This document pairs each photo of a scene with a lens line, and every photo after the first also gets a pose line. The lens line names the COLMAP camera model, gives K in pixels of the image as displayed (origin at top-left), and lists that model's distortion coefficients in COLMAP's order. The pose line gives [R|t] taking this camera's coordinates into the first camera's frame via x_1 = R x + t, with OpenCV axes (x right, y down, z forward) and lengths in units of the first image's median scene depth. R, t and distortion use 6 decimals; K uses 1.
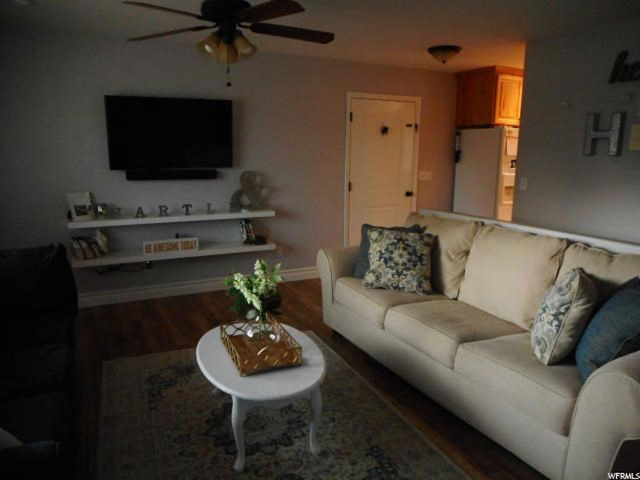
lens RADIAL K [[472.1, 0, 322.8], [0, 472.1, 240.5], [0, 0, 1]] dist [0.000395, 0.002030]
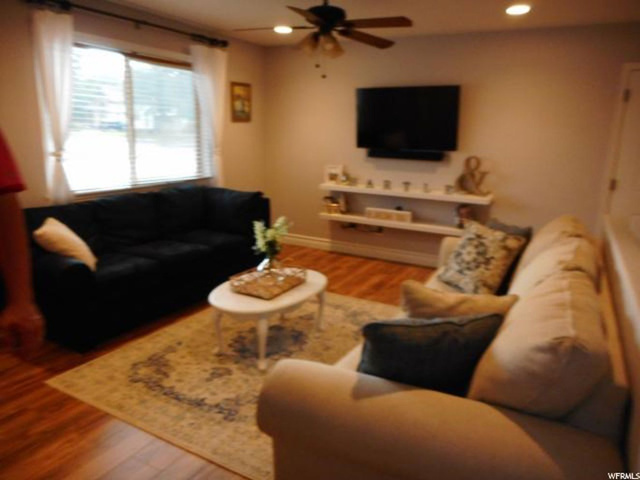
lens RADIAL K [[472.1, 0, 320.9], [0, 472.1, 237.5], [0, 0, 1]] dist [0.000395, 0.002030]
pose [[0.585575, 0.192400, -0.787454, 0.510638], [-0.176223, 0.978406, 0.108011, -0.031990], [0.791232, 0.075519, 0.606835, 0.171014]]
